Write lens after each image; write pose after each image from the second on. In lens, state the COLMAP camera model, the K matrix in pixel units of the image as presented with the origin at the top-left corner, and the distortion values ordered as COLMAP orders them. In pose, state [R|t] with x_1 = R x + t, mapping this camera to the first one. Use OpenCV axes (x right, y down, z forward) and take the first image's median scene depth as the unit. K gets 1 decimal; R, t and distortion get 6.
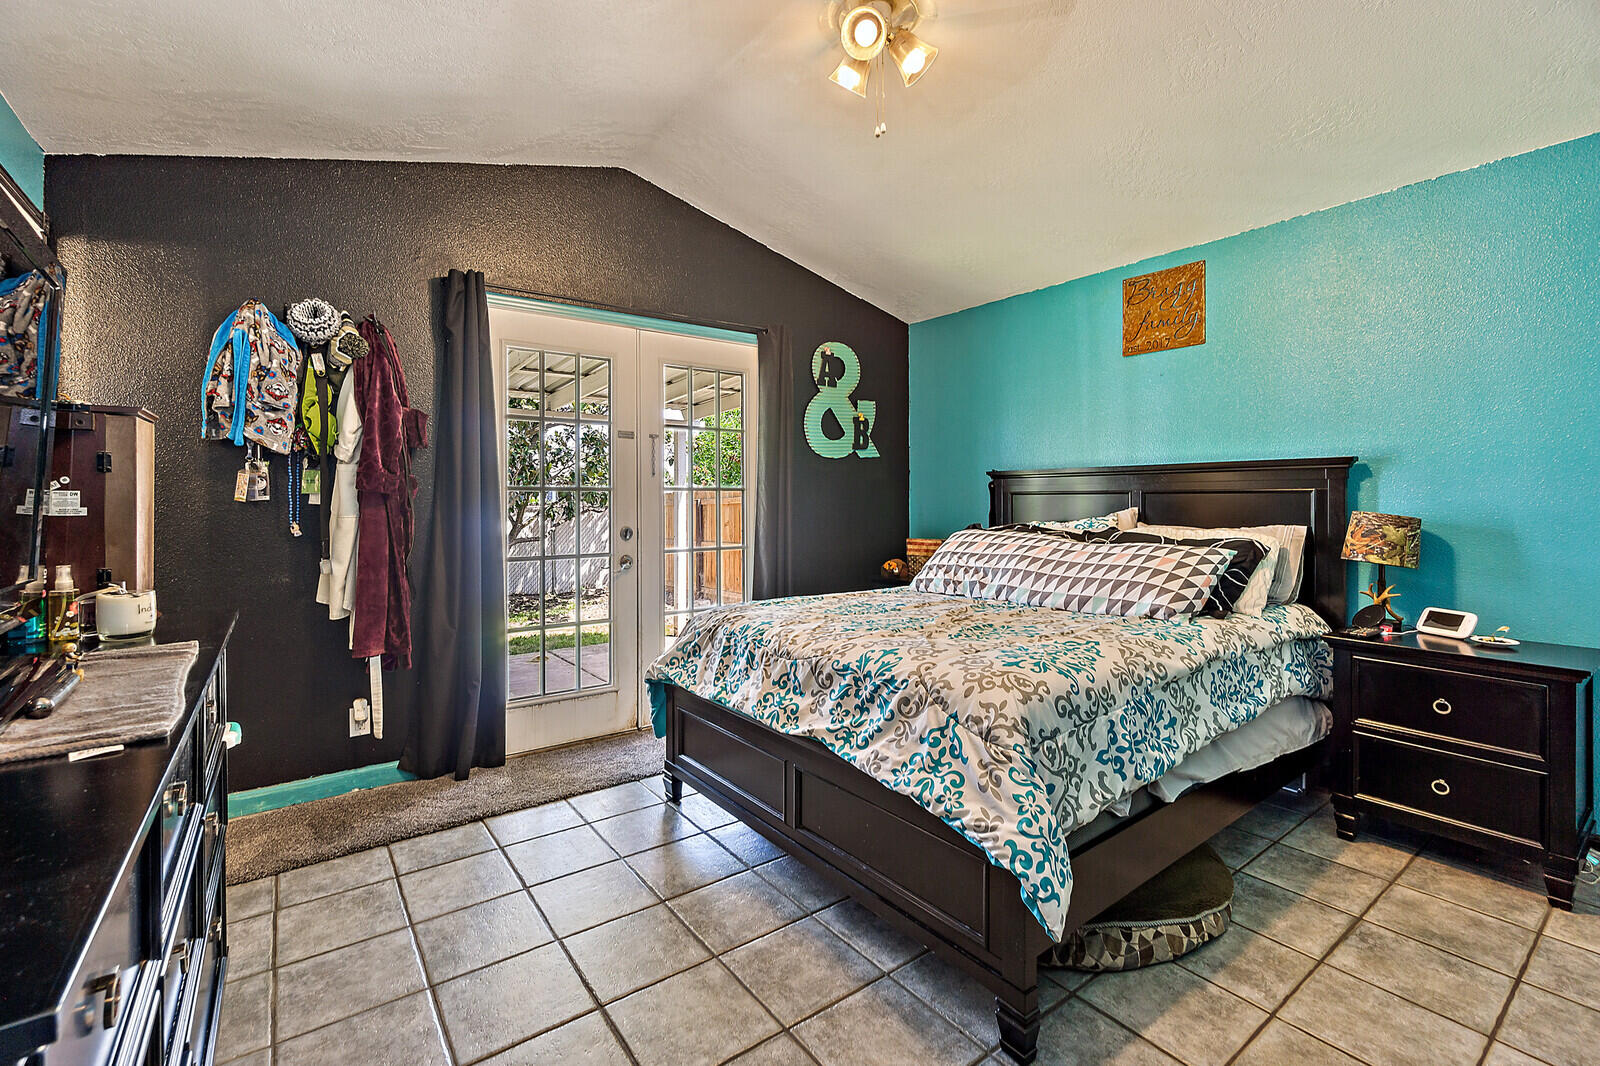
lens RADIAL K [[700.7, 0, 791.8], [0, 700.7, 495.8], [0, 0, 1]] dist [-0.003246, -0.000495]
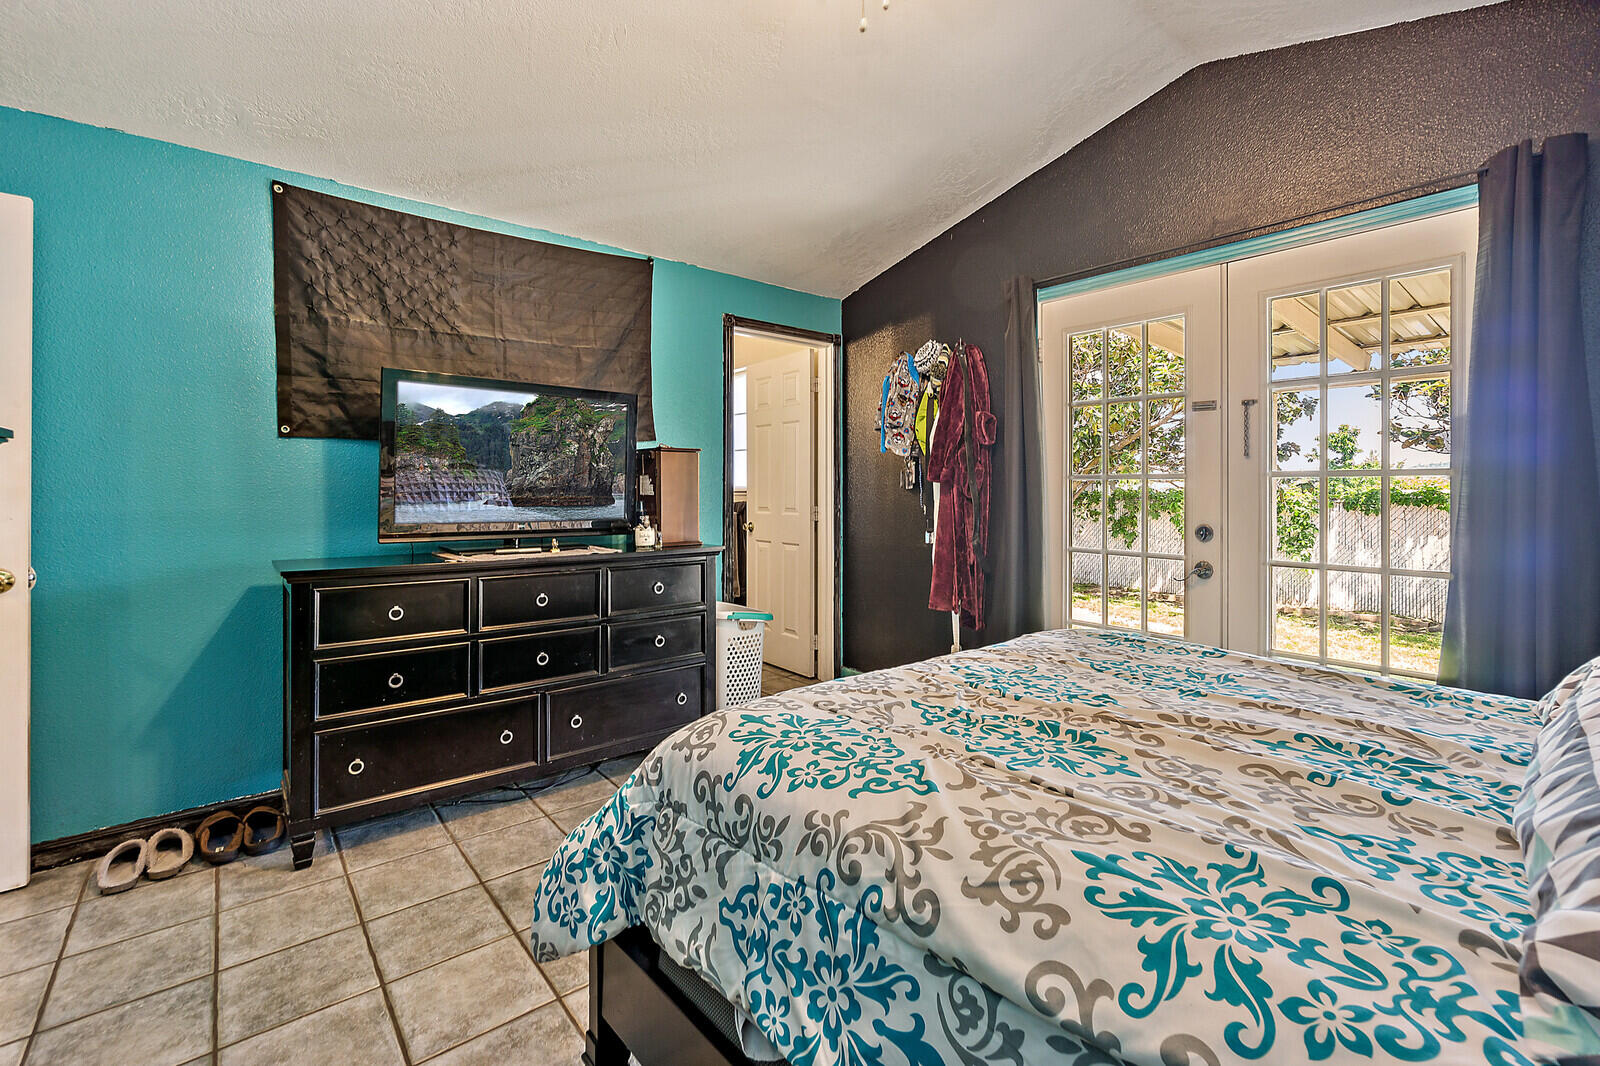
lens RADIAL K [[700.7, 0, 791.8], [0, 700.7, 495.8], [0, 0, 1]] dist [-0.003246, -0.000495]
pose [[0.059298, 0.013447, -0.998150, 0.791490], [0.003409, 0.999901, 0.013673, 0.000322], [0.998235, -0.004213, 0.059246, 0.764689]]
